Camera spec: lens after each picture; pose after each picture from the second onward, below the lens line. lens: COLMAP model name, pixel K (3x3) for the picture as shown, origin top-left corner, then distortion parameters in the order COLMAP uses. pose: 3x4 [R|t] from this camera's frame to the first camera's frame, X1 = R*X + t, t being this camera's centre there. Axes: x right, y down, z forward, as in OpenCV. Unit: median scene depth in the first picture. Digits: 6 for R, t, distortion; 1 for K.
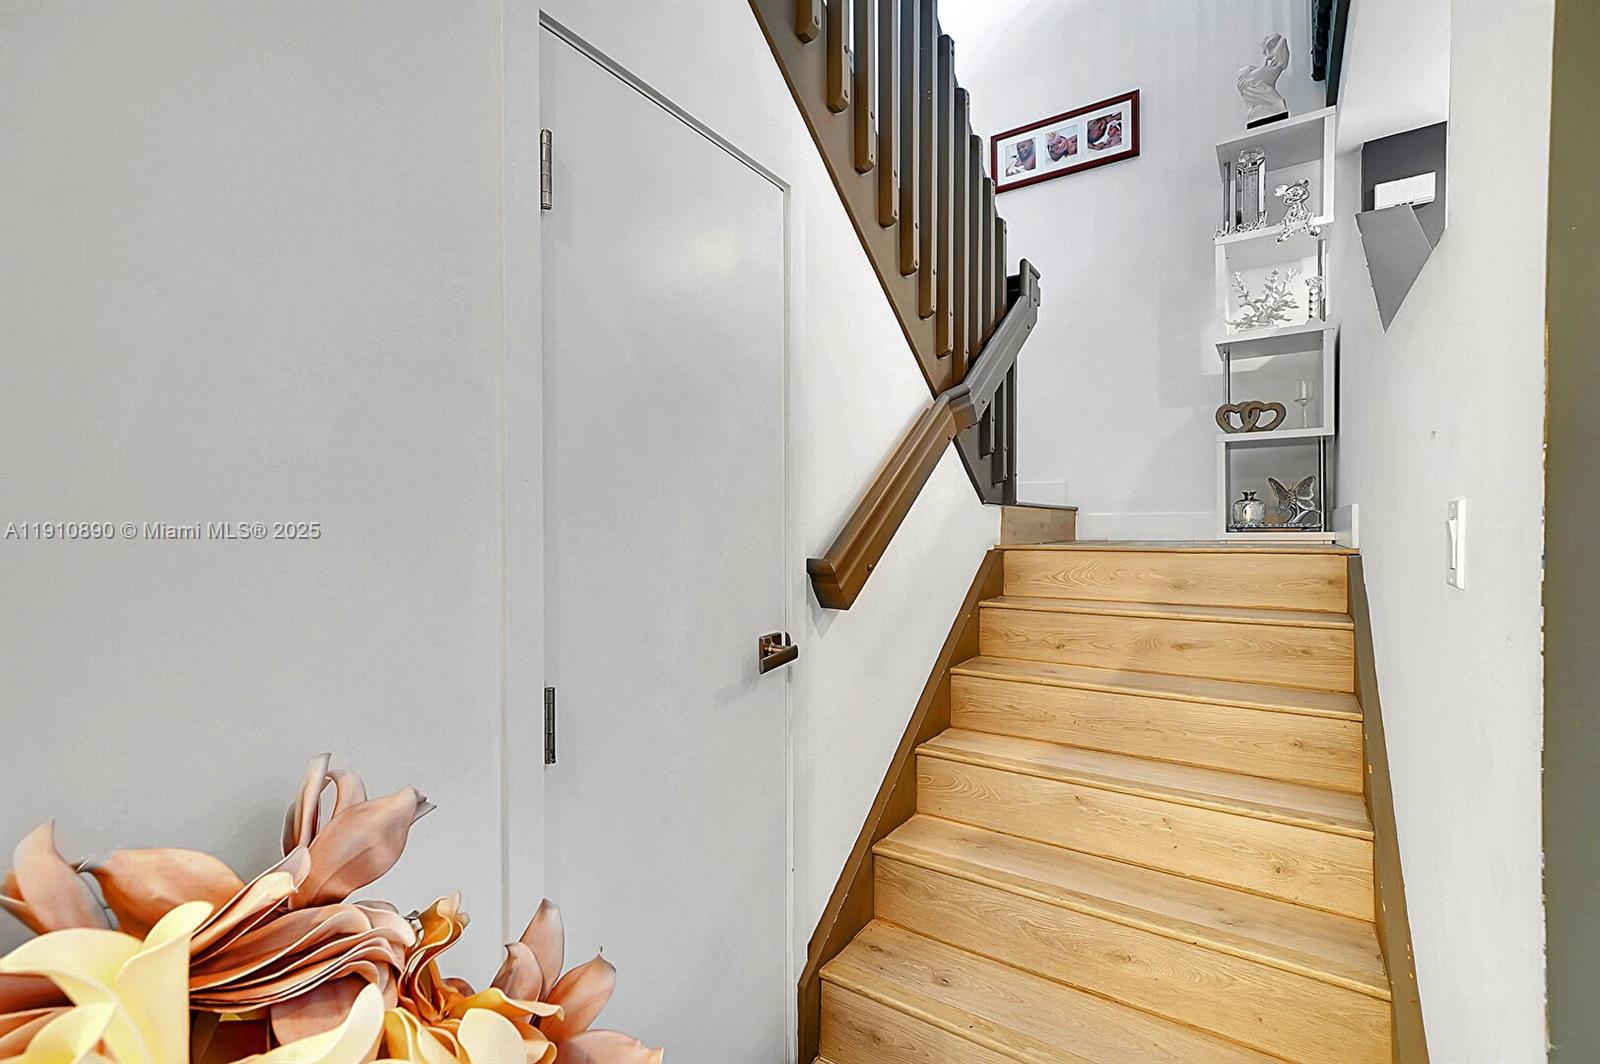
lens RADIAL K [[717.4, 0, 796.6], [0, 717.4, 530.7], [0, 0, 1]] dist [0.008248, 0.001184]
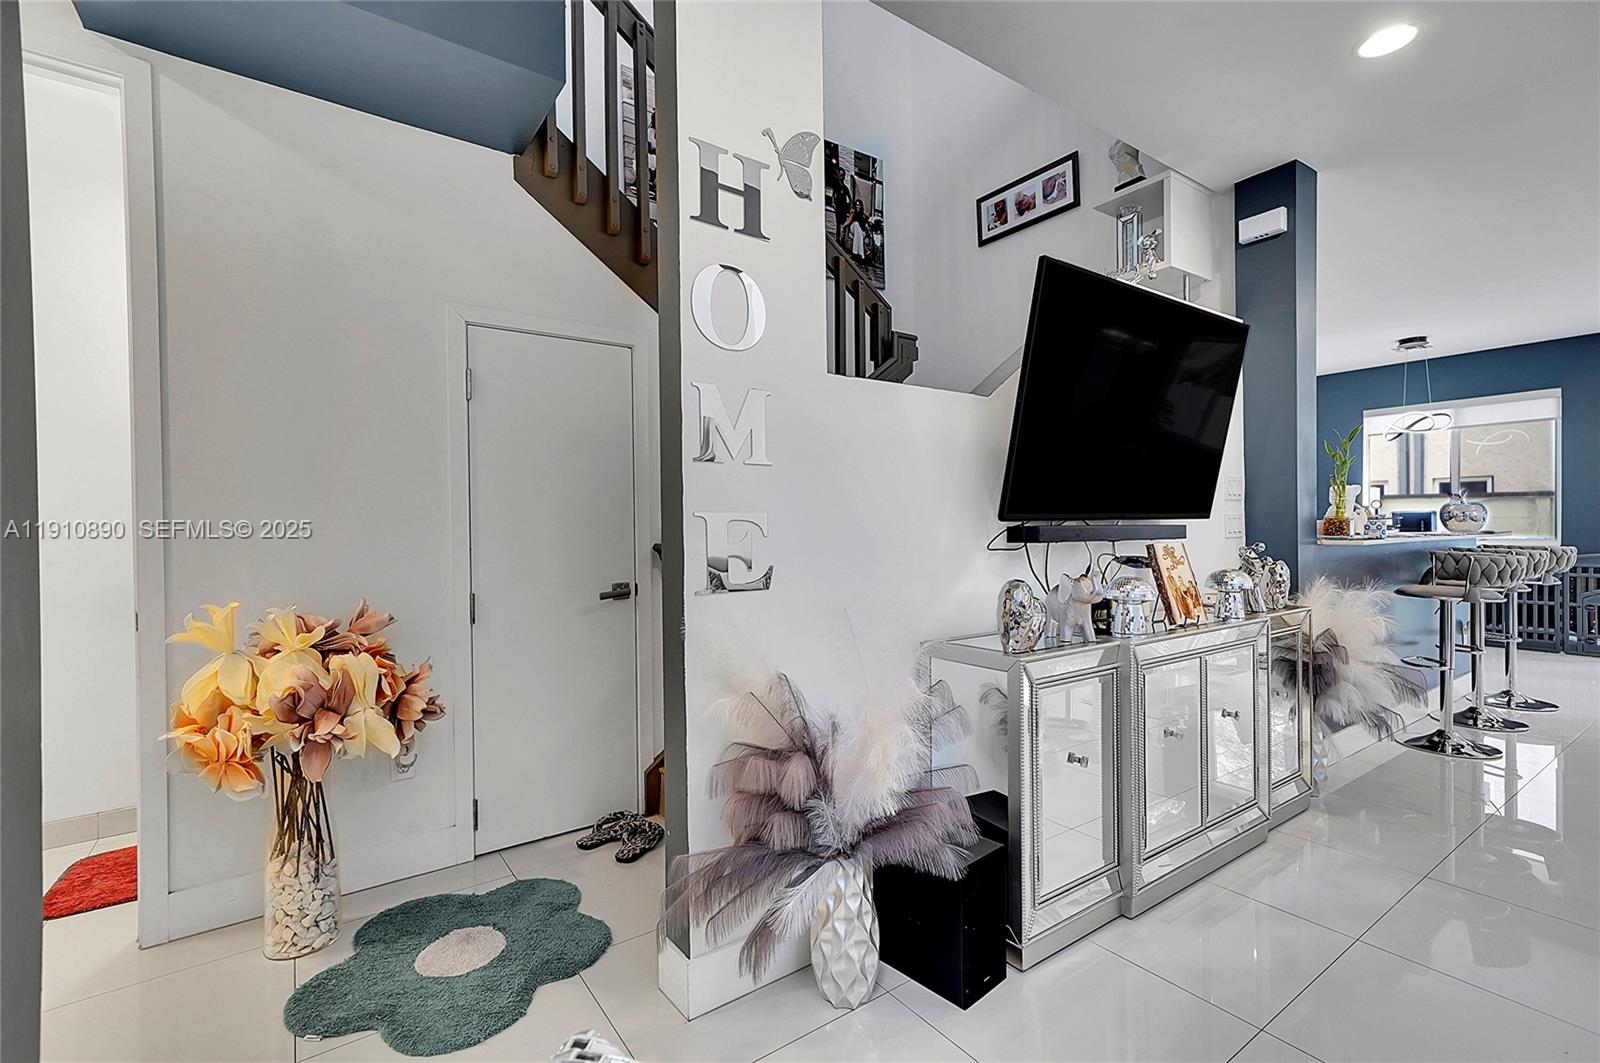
lens RADIAL K [[717.4, 0, 798.2], [0, 717.4, 524.4], [0, 0, 1]] dist [0.008248, 0.001184]
pose [[0.935825, -0.010829, -0.352300, 0.439864], [0.010611, 0.999940, -0.002550, -0.001221], [0.352306, -0.001352, 0.935884, -0.256630]]
